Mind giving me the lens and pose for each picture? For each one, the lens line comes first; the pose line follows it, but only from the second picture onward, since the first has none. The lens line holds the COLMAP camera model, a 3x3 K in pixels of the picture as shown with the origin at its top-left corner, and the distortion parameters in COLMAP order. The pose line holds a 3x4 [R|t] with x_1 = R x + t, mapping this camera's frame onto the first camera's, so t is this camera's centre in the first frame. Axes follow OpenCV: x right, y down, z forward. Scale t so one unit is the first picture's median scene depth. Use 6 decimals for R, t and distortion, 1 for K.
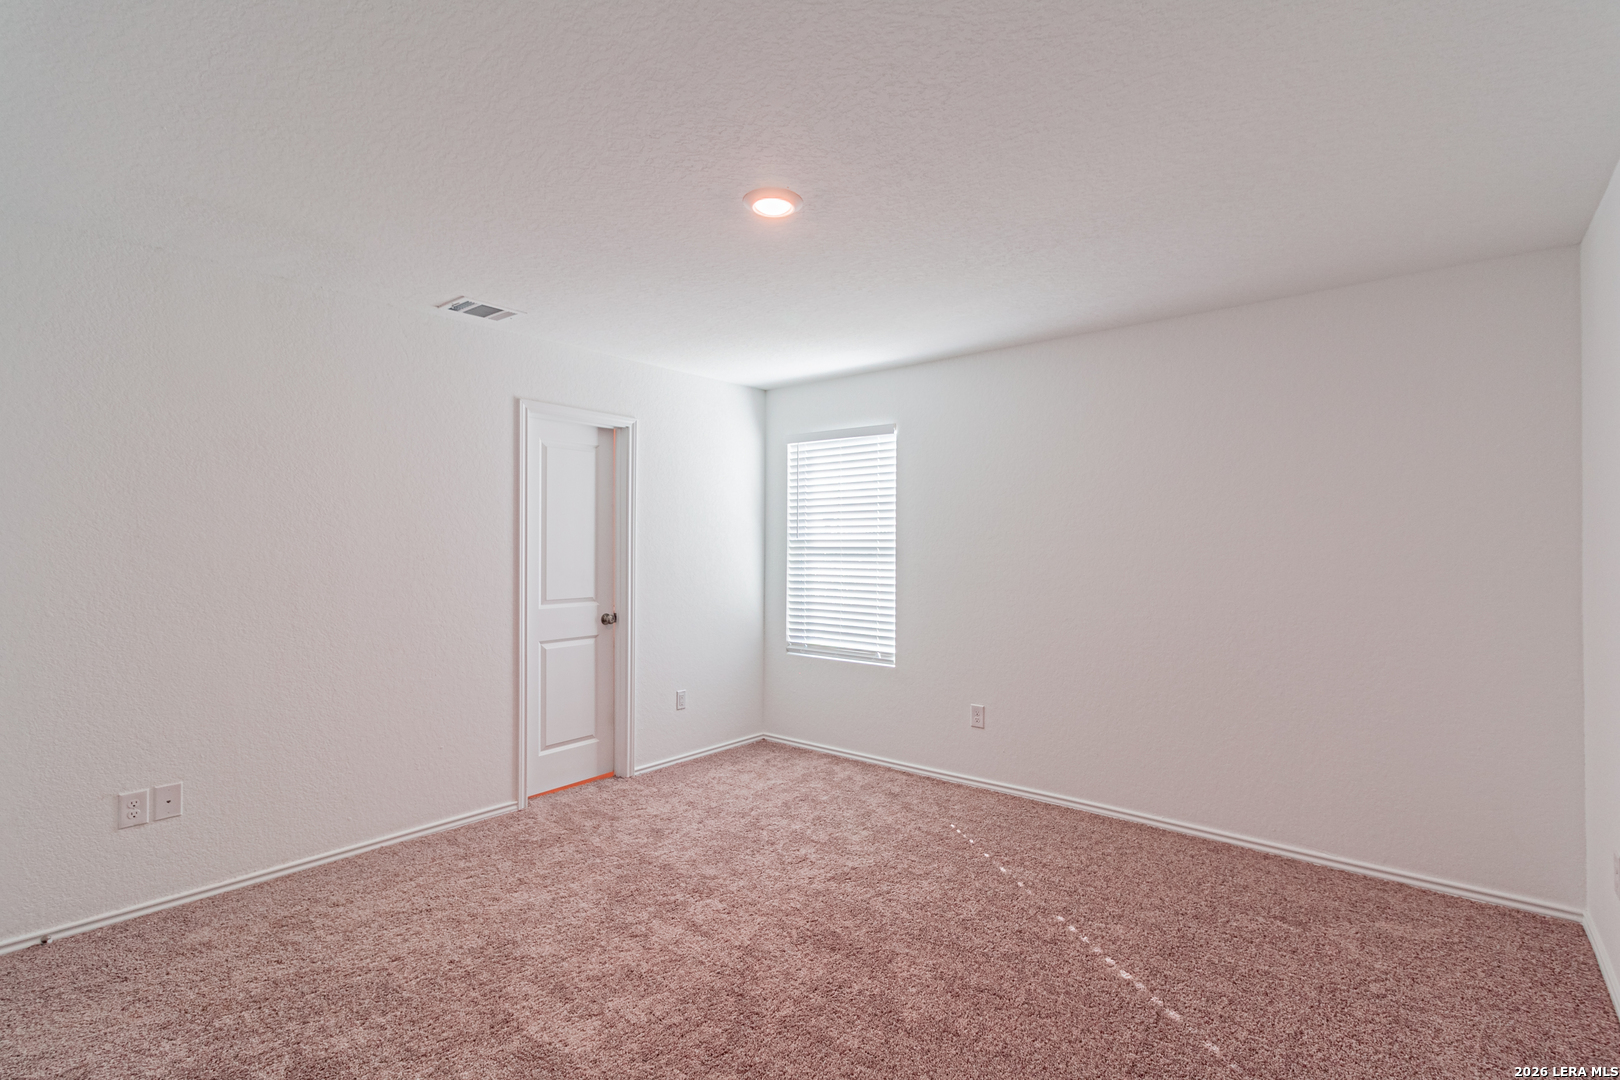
lens RADIAL K [[758.0, 0, 844.2], [0, 758.0, 540.5], [0, 0, 1]] dist [0.007546, -0.000200]
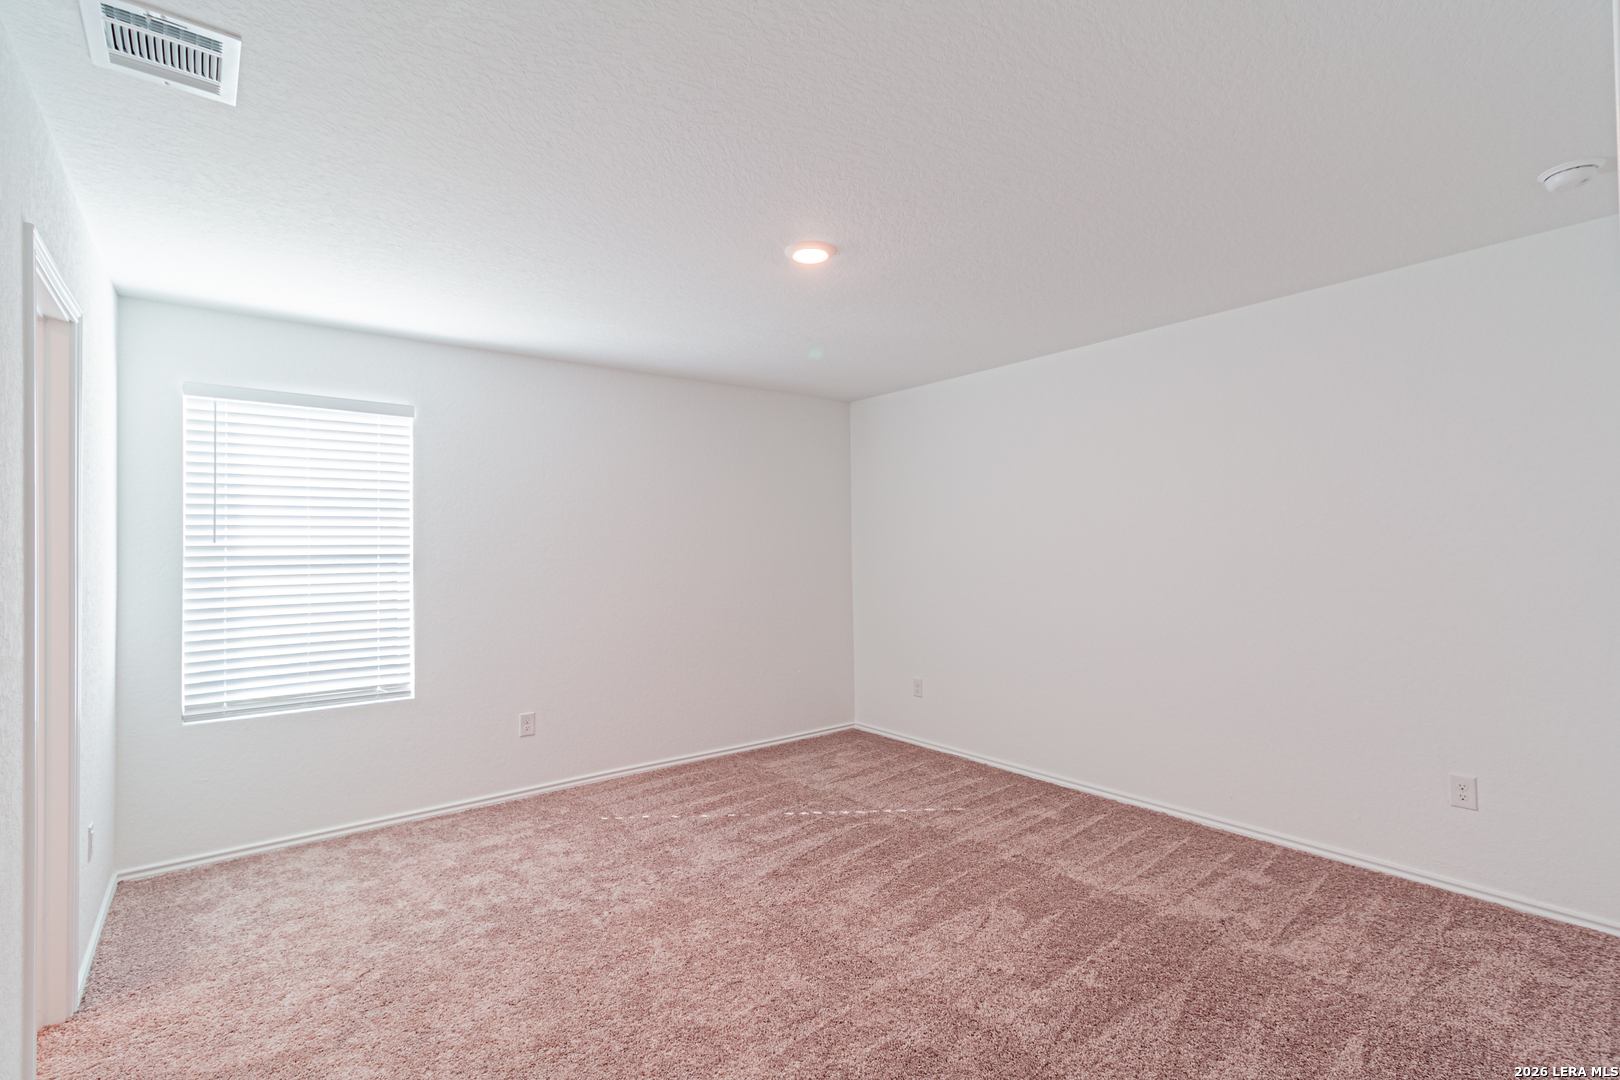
lens RADIAL K [[709.1, 0, 838.2], [0, 709.1, 535.1], [0, 0, 1]] dist [0.001028, 0.000076]
pose [[0.235374, 0.013940, 0.971805, -0.619930], [0.003234, 0.999880, -0.015126, 0.001258], [-0.971900, 0.006703, 0.235301, 0.386308]]
